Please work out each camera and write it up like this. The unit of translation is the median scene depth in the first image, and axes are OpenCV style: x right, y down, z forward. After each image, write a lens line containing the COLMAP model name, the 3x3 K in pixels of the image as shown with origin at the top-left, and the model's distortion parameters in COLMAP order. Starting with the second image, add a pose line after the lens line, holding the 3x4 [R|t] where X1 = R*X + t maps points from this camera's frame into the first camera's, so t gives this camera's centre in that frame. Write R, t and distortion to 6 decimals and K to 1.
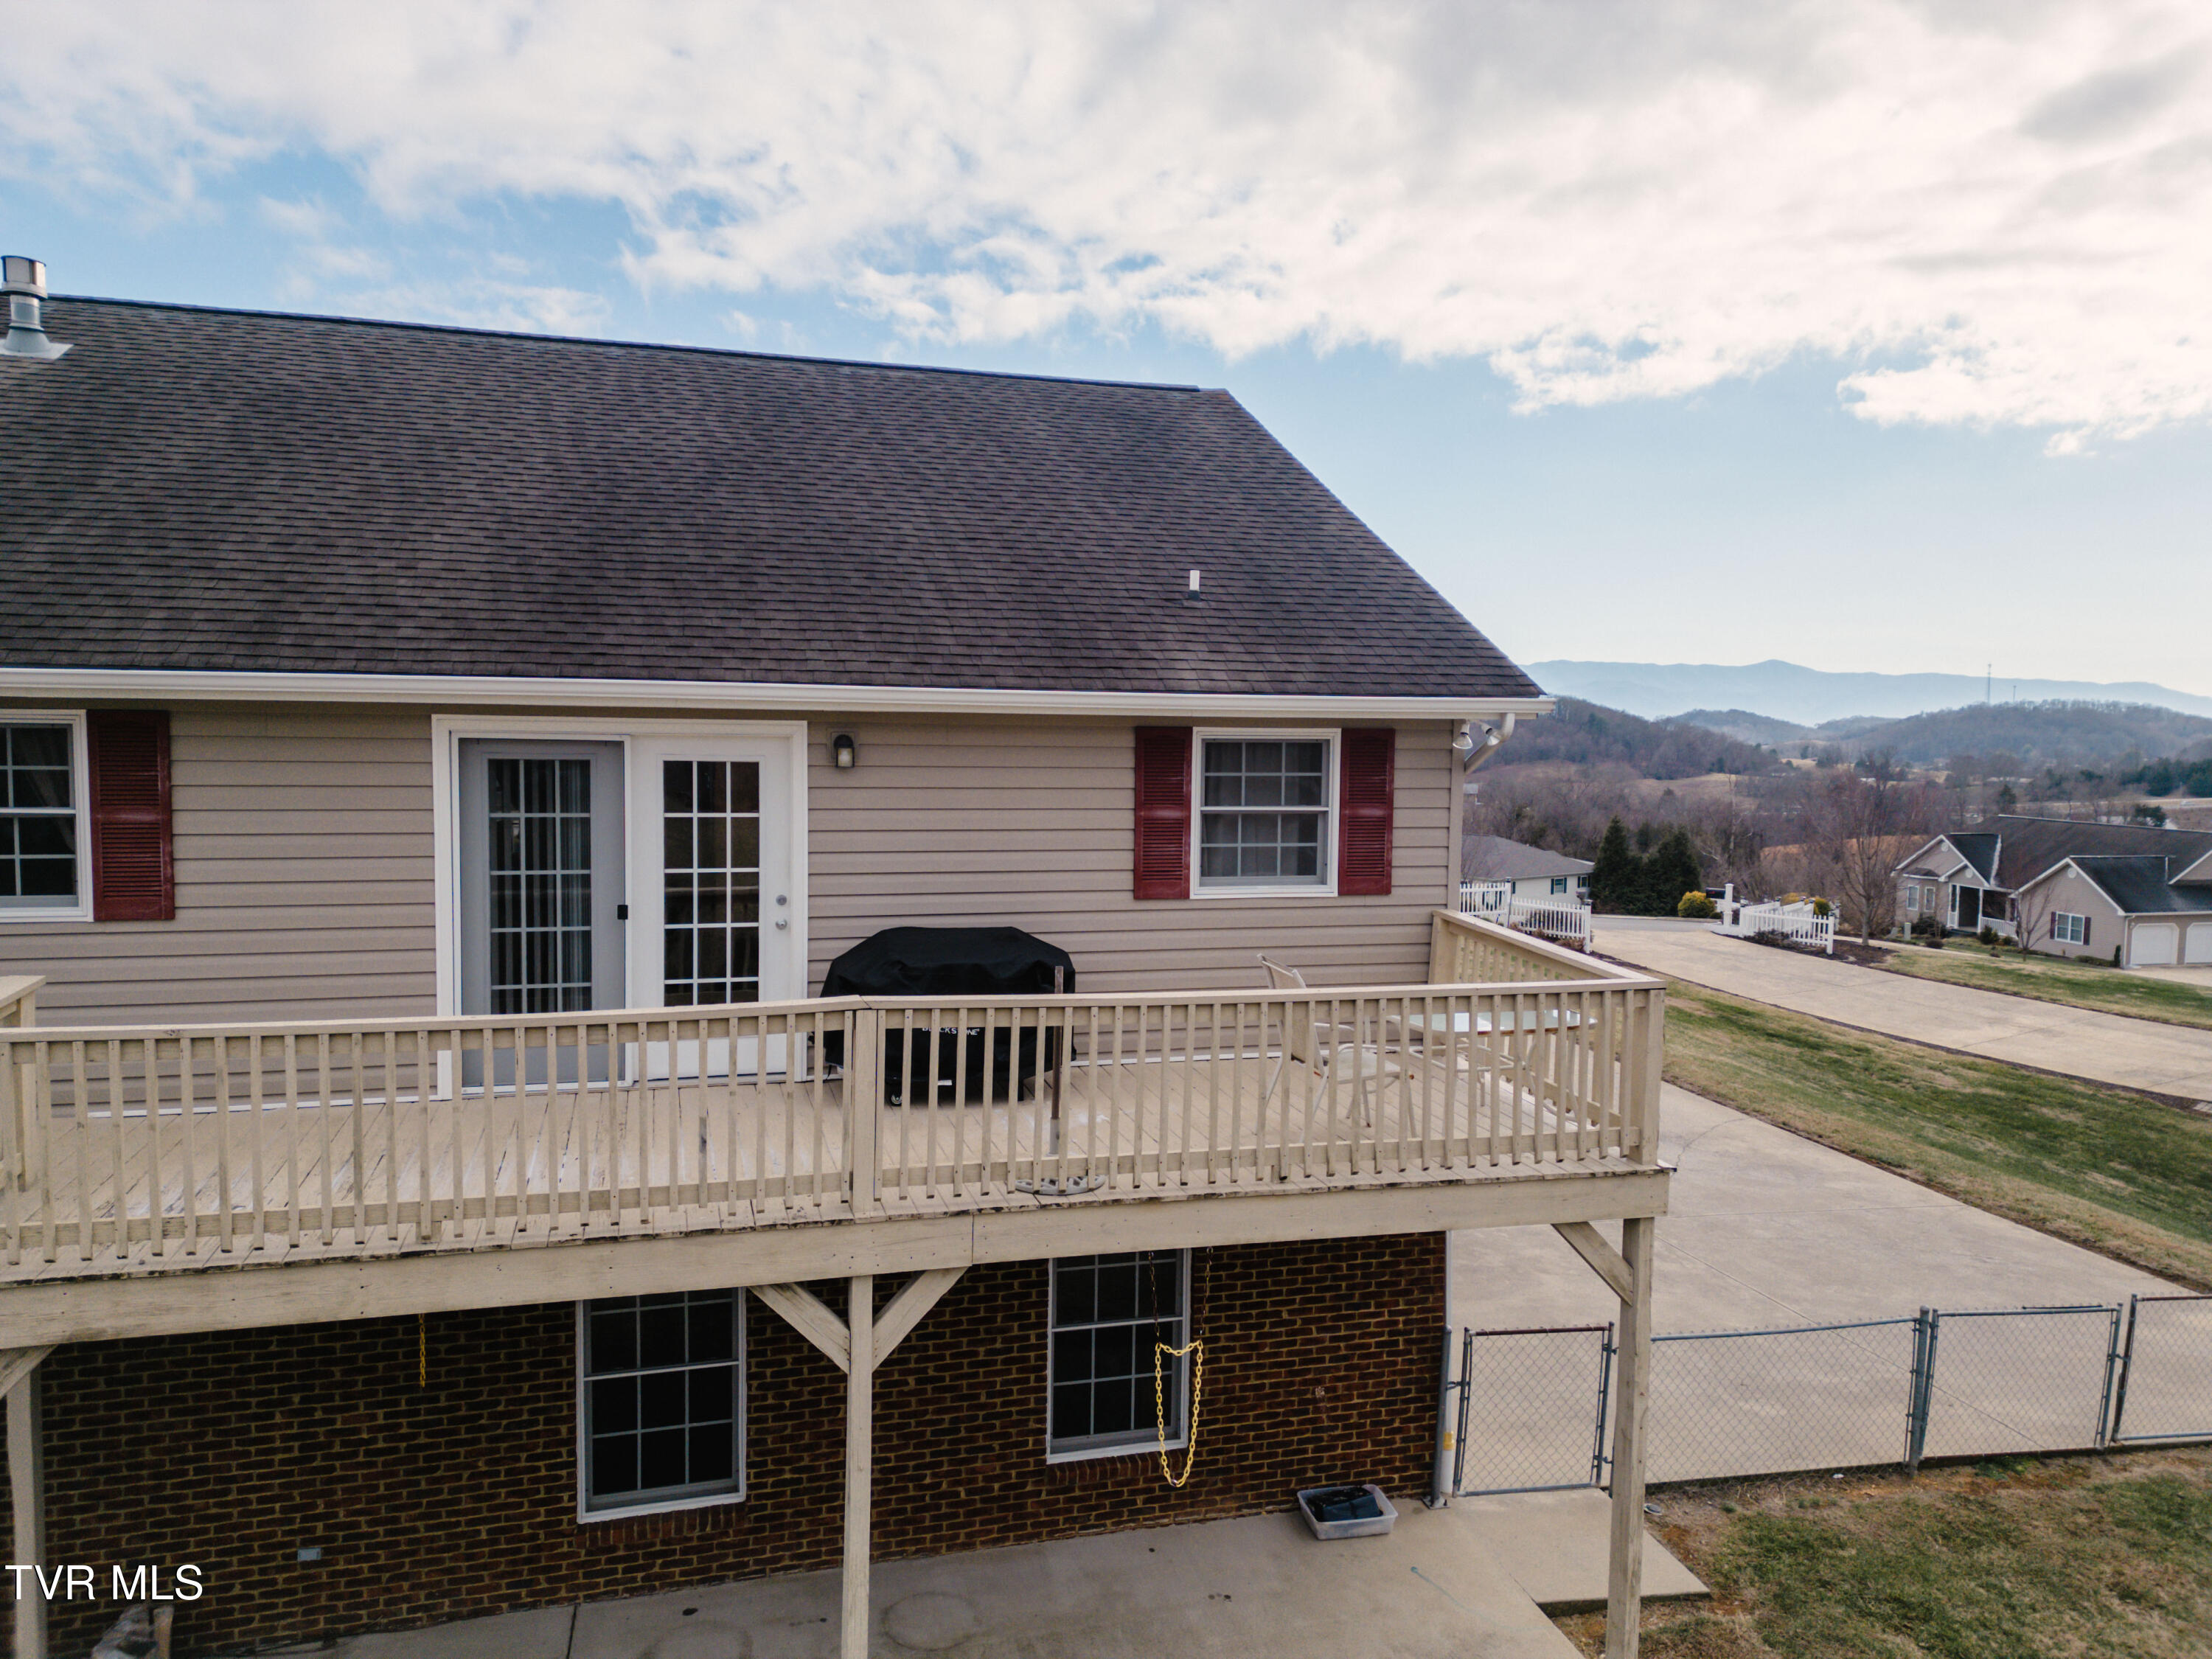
lens RADIAL K [[1532.4, 0, 1110.3], [0, 1532.4, 839.1], [0, 0, 1]] dist [0.091441, -0.092965]
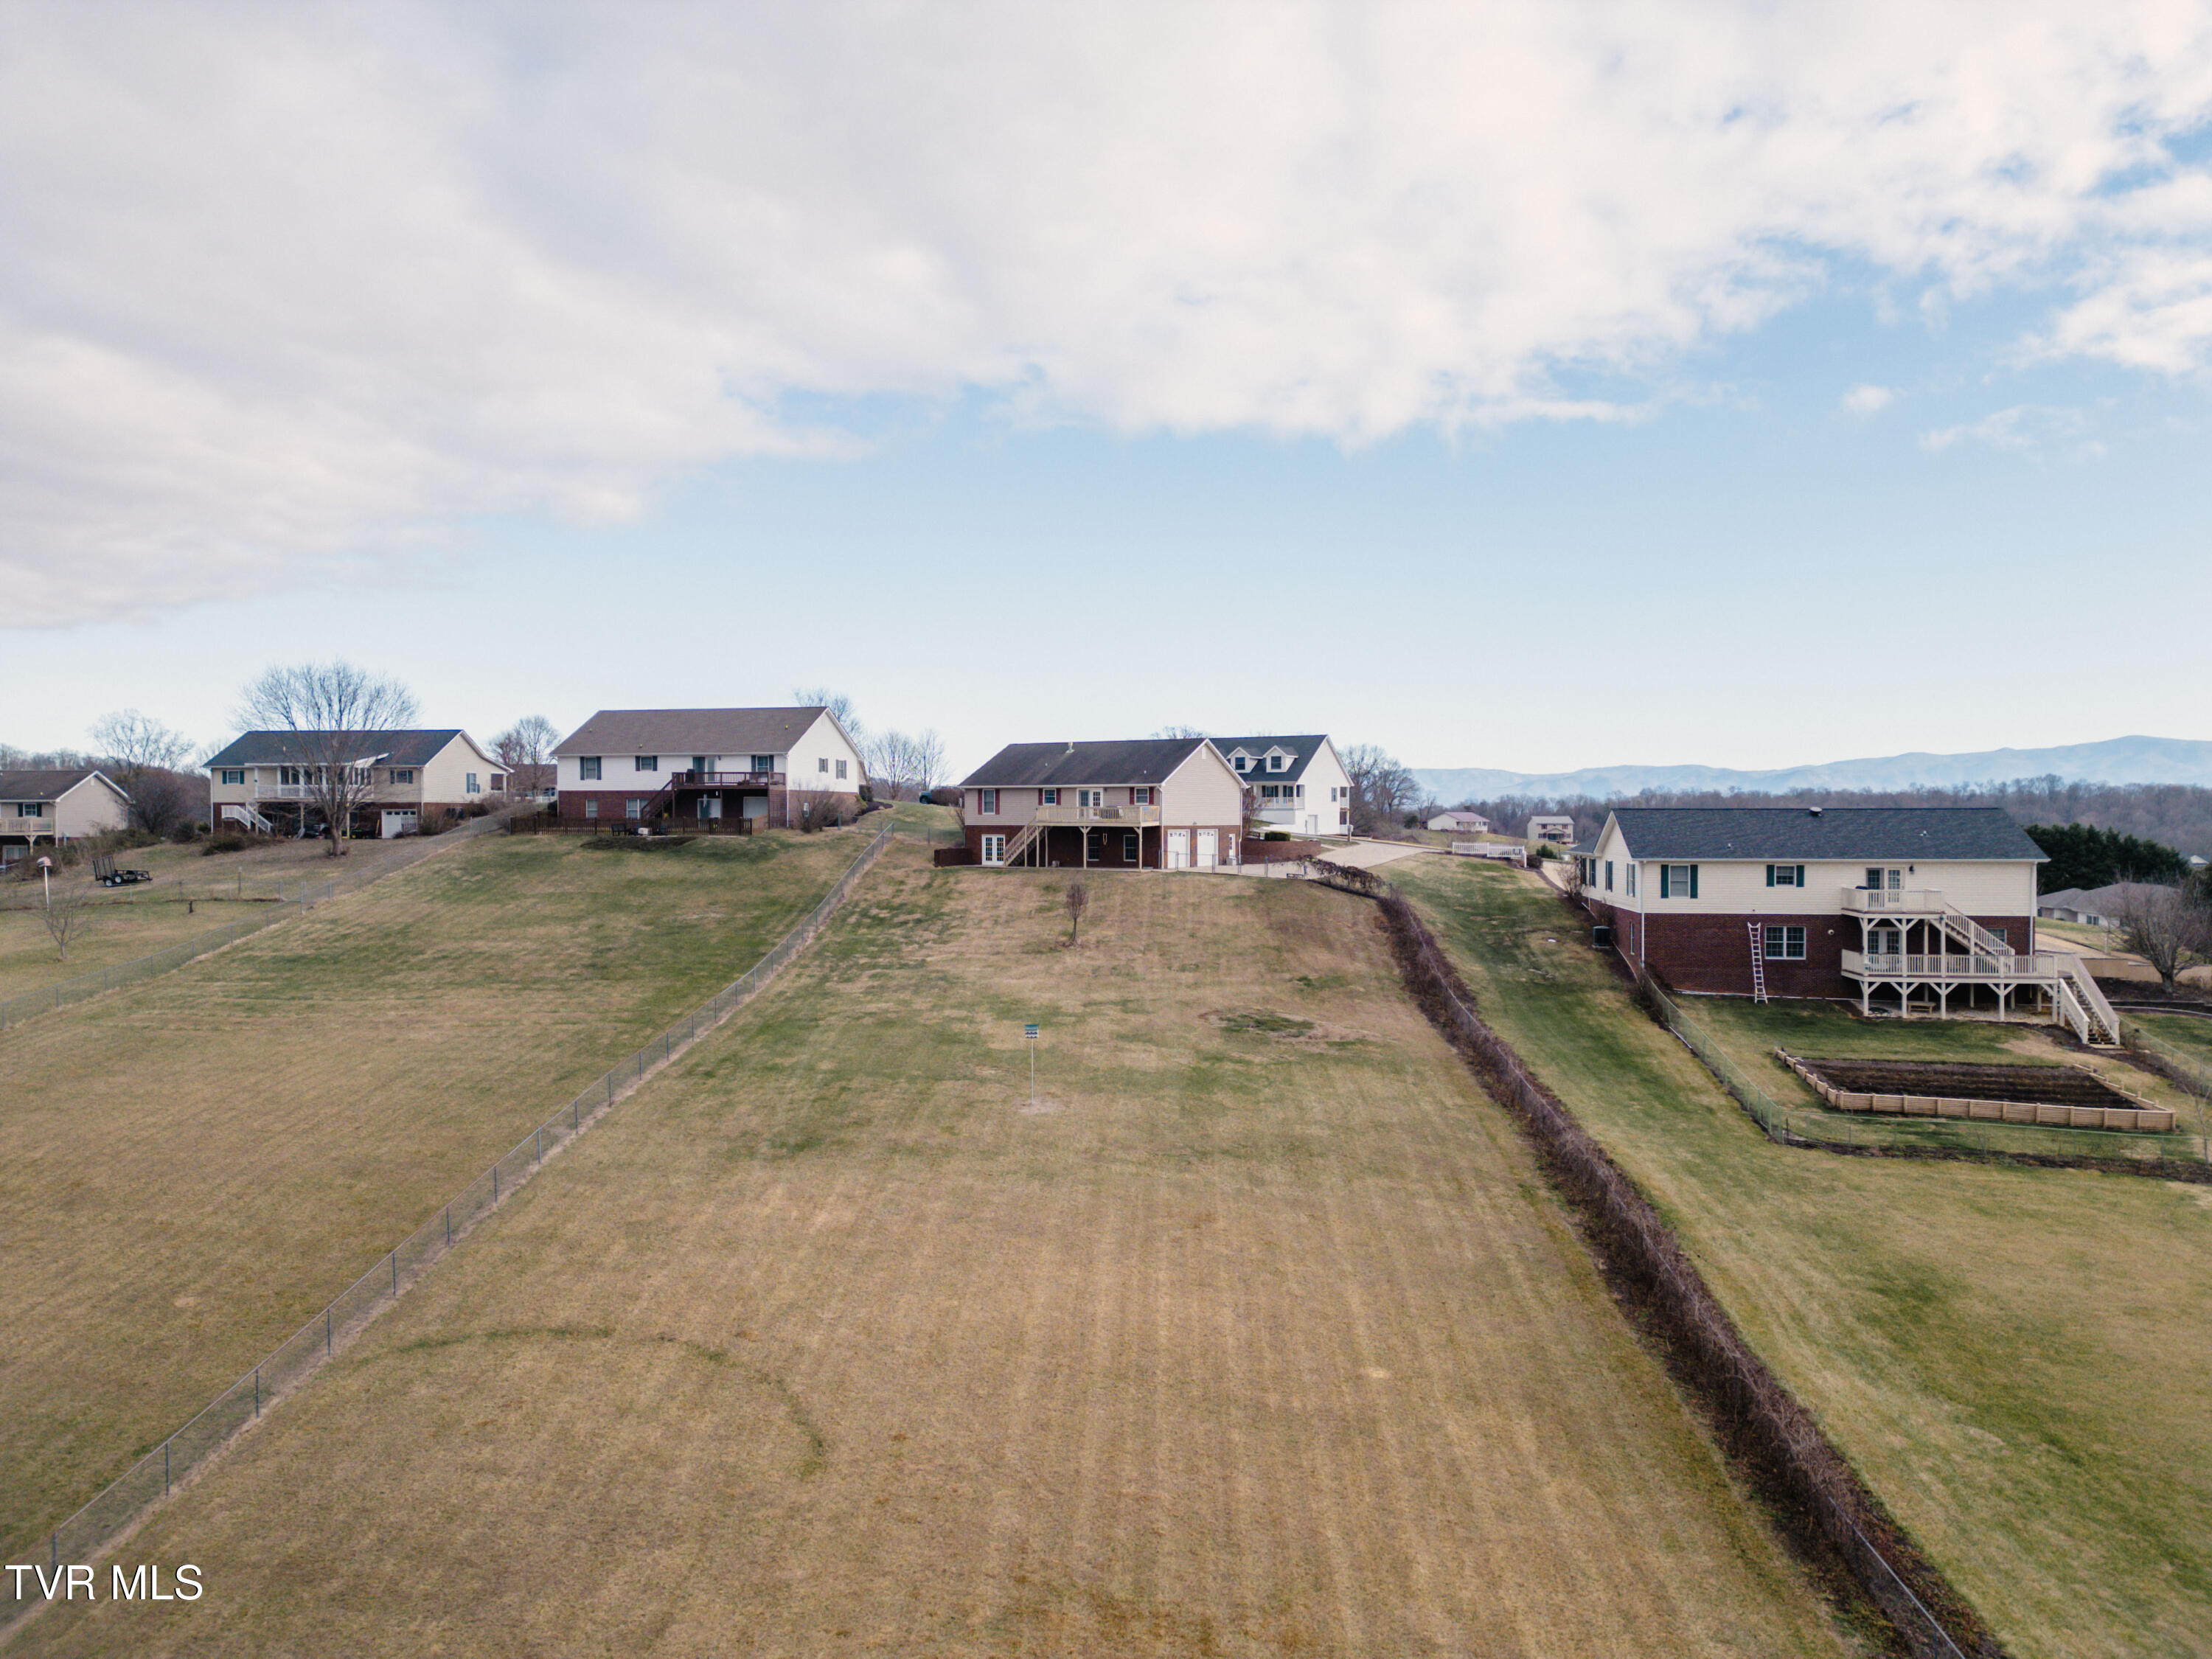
lens RADIAL K [[1532.4, 0, 1113.6], [0, 1532.4, 835.6], [0, 0, 1]] dist [0.091441, -0.092965]
pose [[0.689187, -0.006102, -0.724557, 6.565316], [-0.045771, 0.997601, -0.051938, 0.701708], [0.723136, 0.068958, 0.687255, -5.437905]]
